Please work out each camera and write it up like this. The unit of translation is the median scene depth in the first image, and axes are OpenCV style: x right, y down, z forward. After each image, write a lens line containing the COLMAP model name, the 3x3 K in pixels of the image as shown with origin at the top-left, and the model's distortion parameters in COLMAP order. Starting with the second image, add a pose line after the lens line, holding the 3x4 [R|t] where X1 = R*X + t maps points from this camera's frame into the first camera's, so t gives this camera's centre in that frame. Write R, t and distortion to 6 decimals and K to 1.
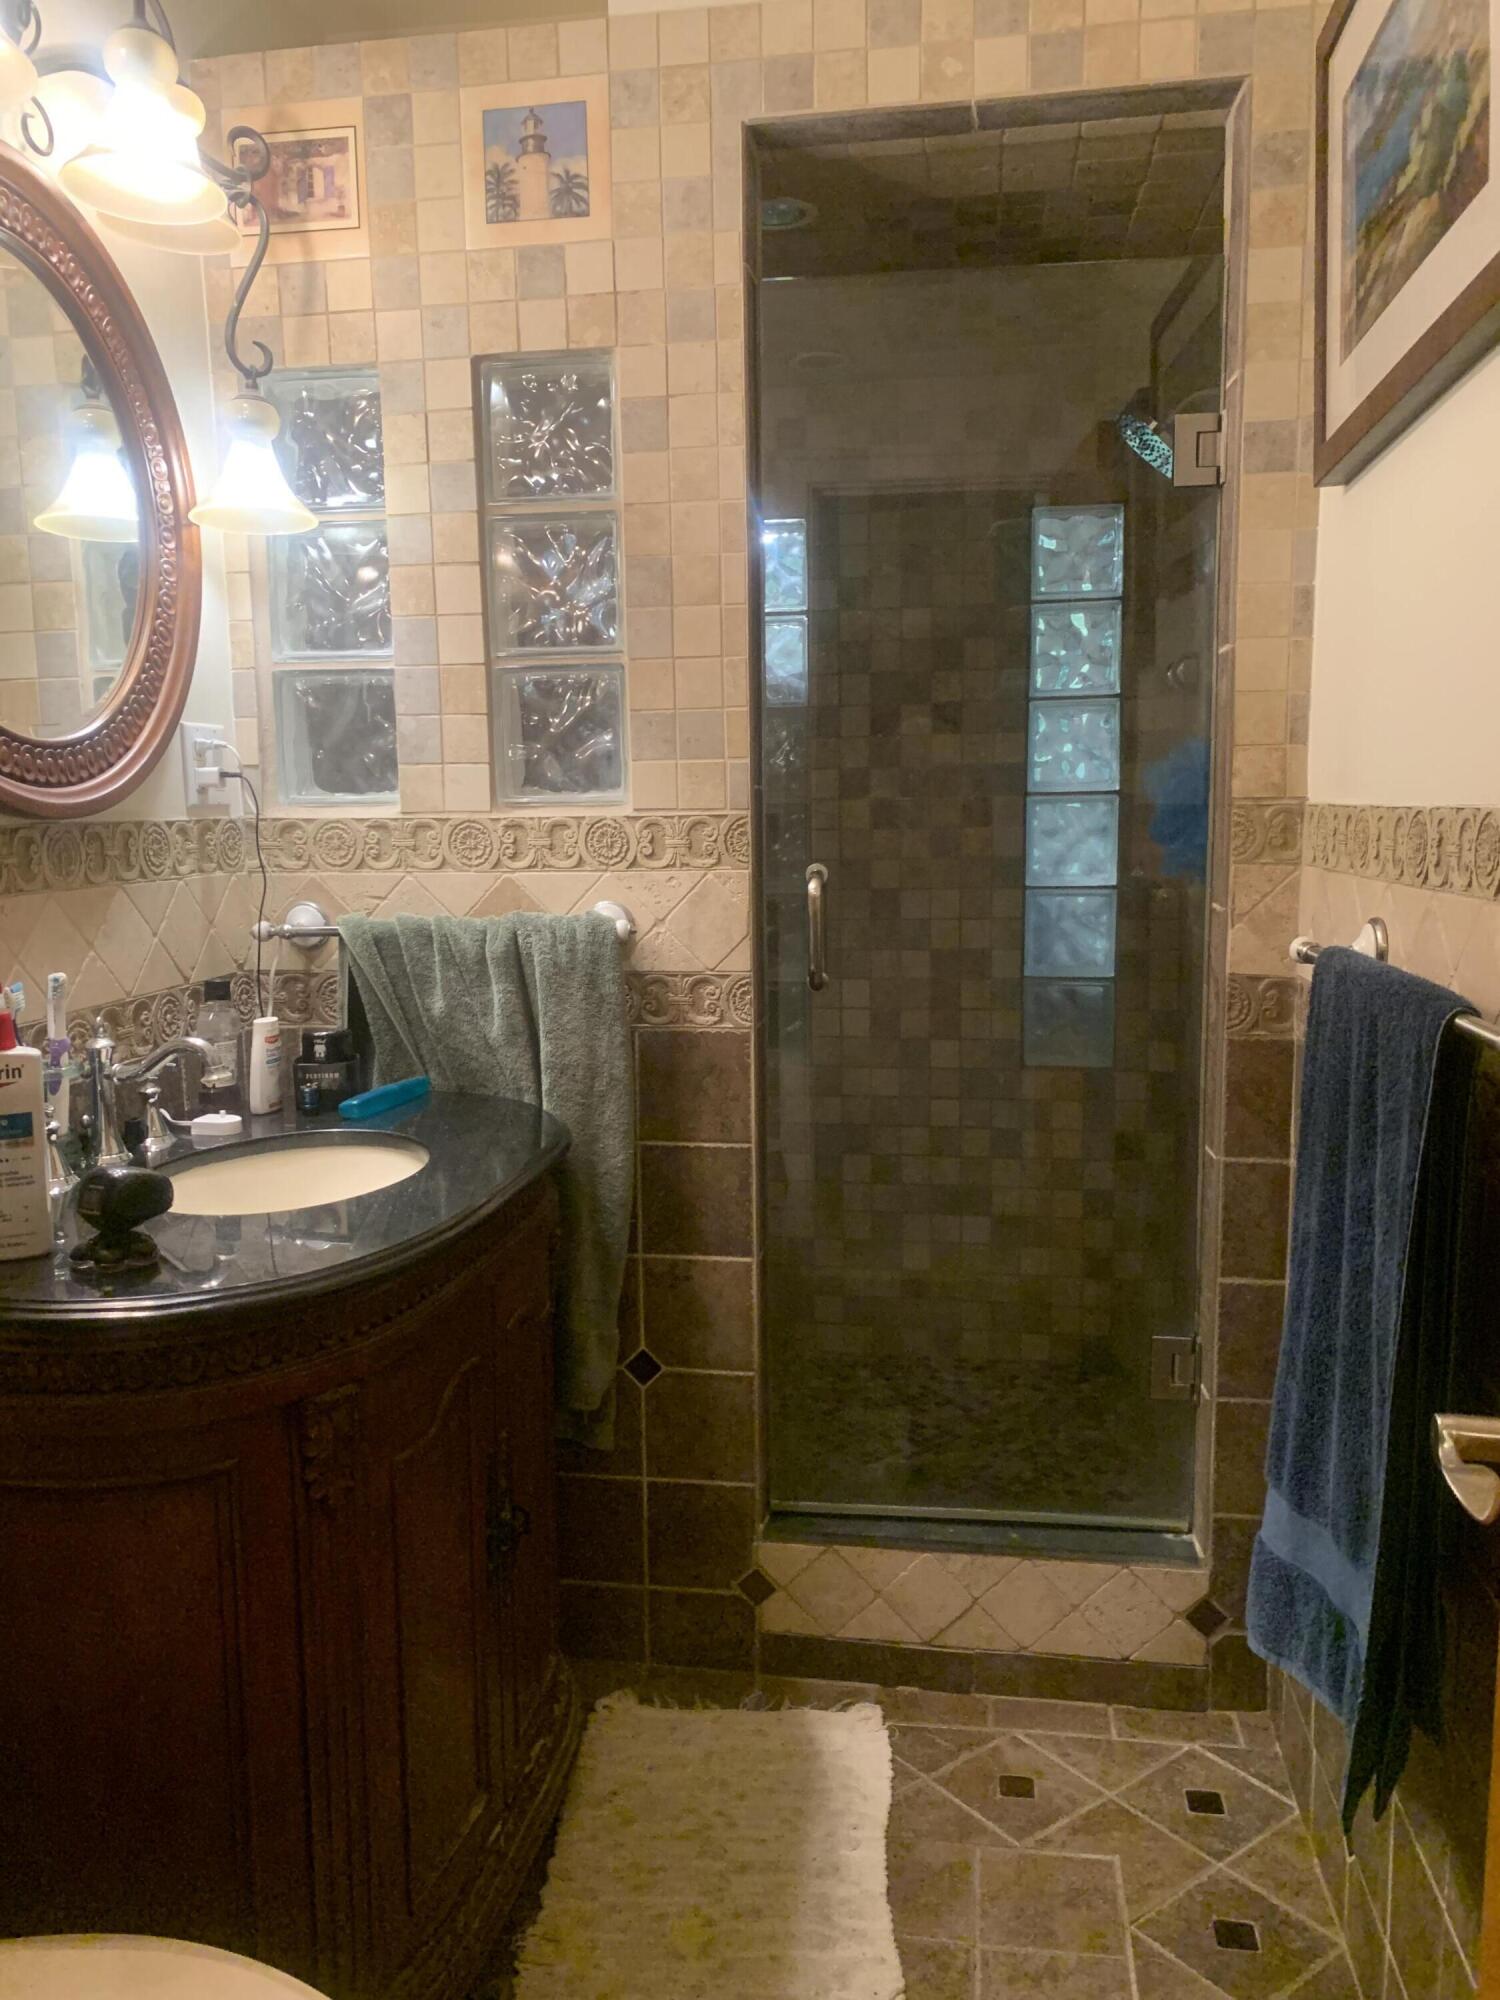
lens RADIAL K [[1510.4, 0, 757.0], [0, 1510.4, 1003.9], [0, 0, 1]] dist [0.011303, -0.000032]
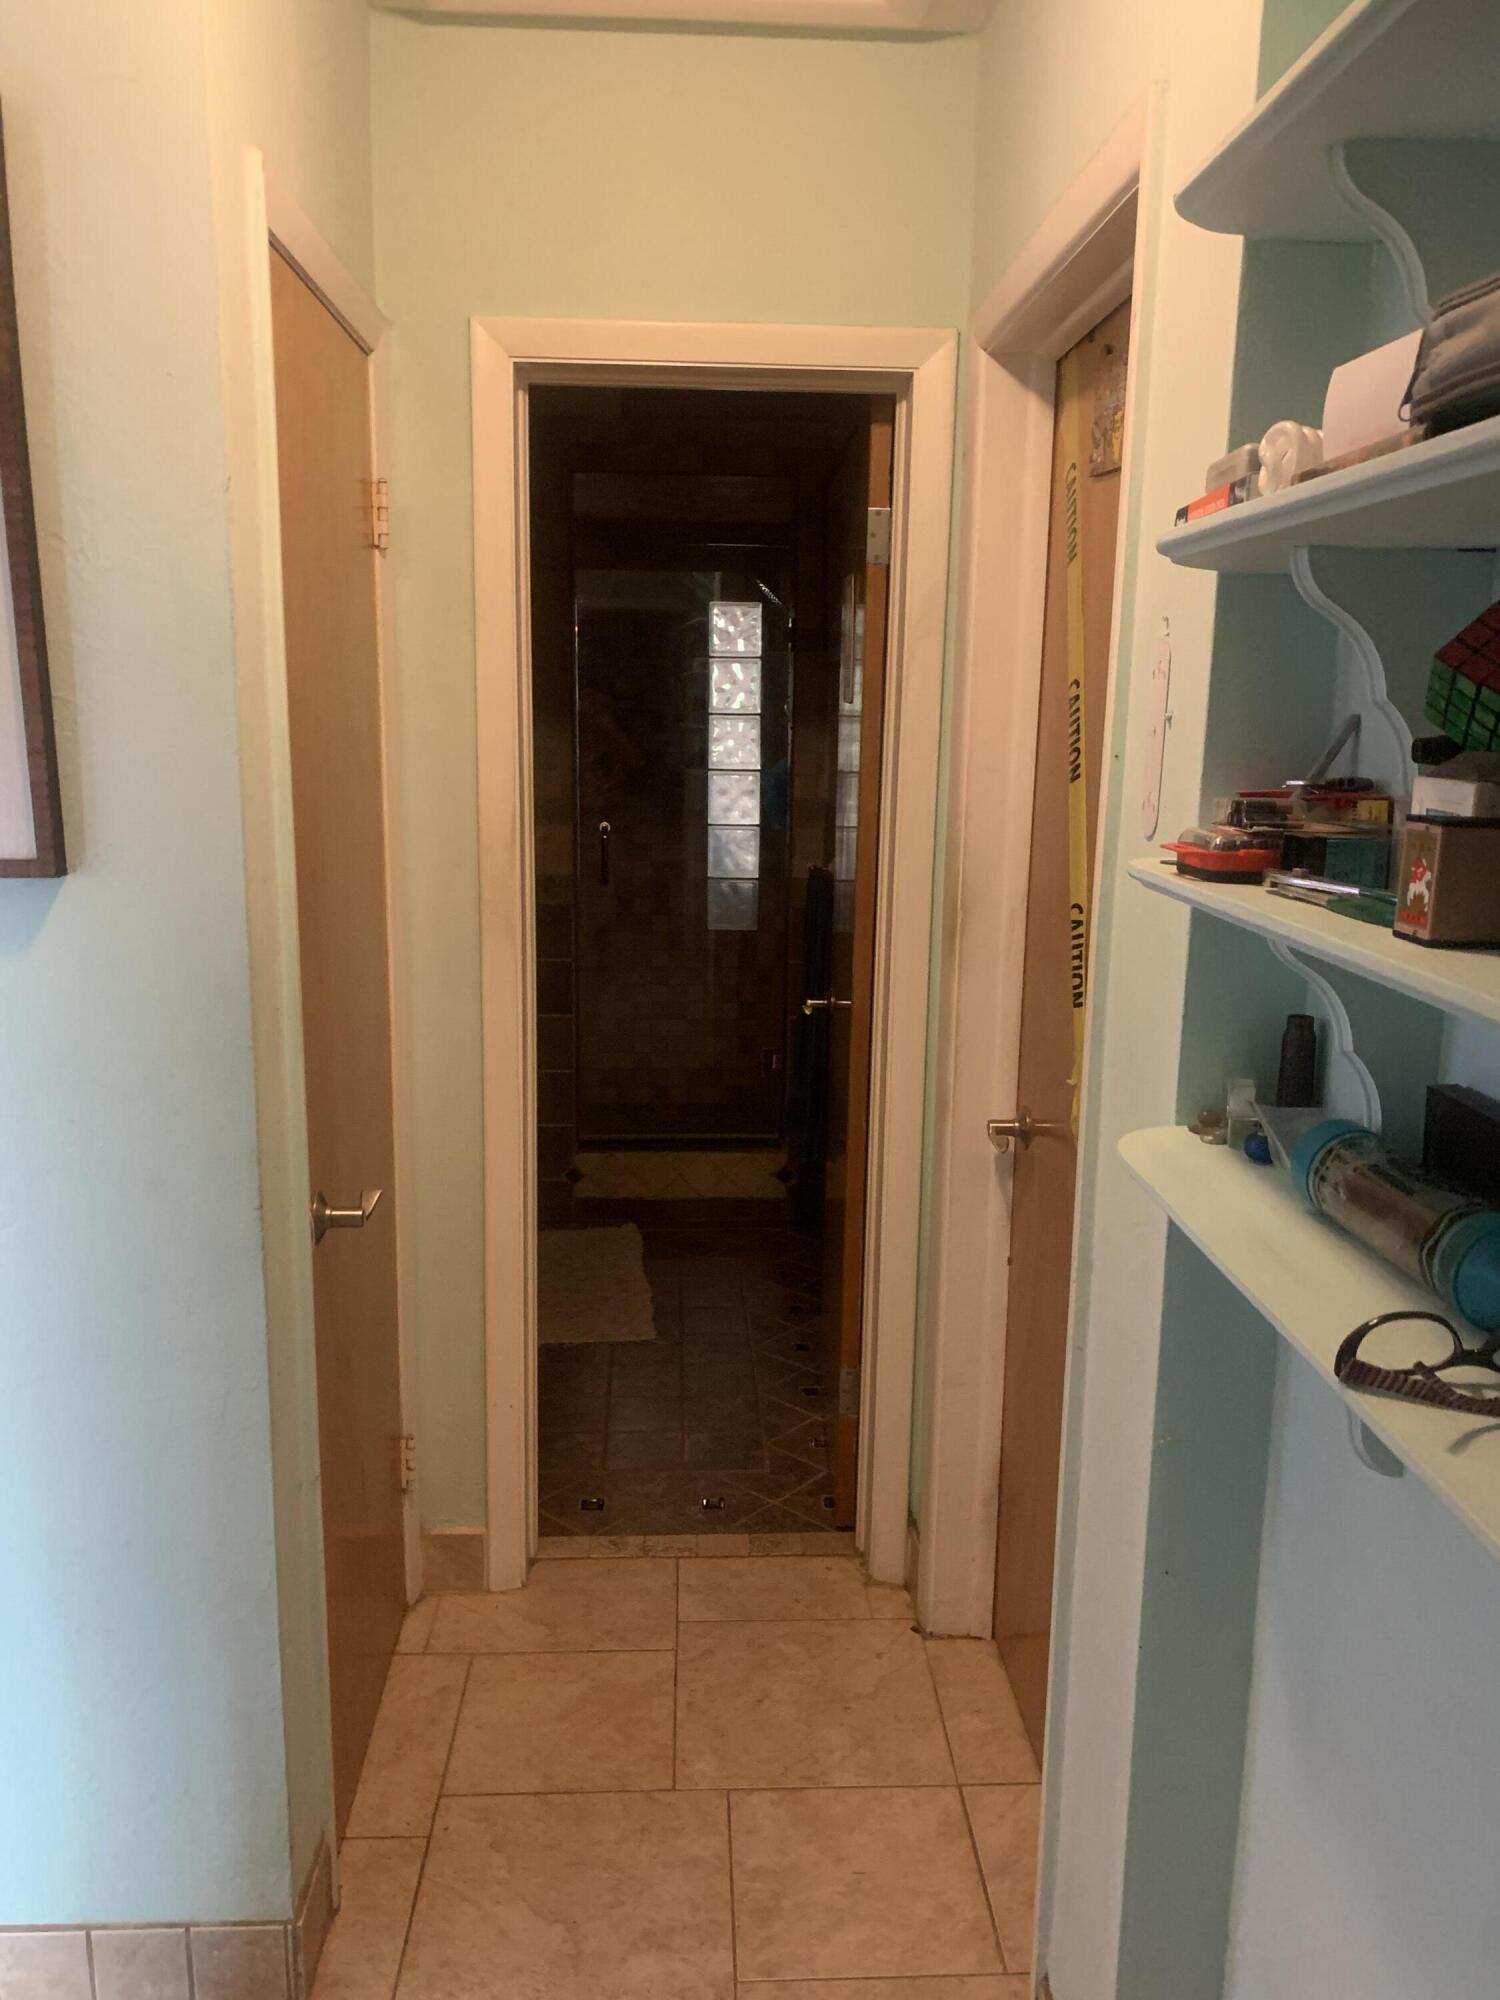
lens RADIAL K [[1510.4, 0, 753.1], [0, 1510.4, 997.4], [0, 0, 1]] dist [0.011303, -0.000032]
pose [[0.980569, -0.011708, 0.195823, -0.106342], [-0.000482, 0.998070, 0.062092, 0.010727], [-0.196172, -0.060980, 0.978672, -0.686900]]
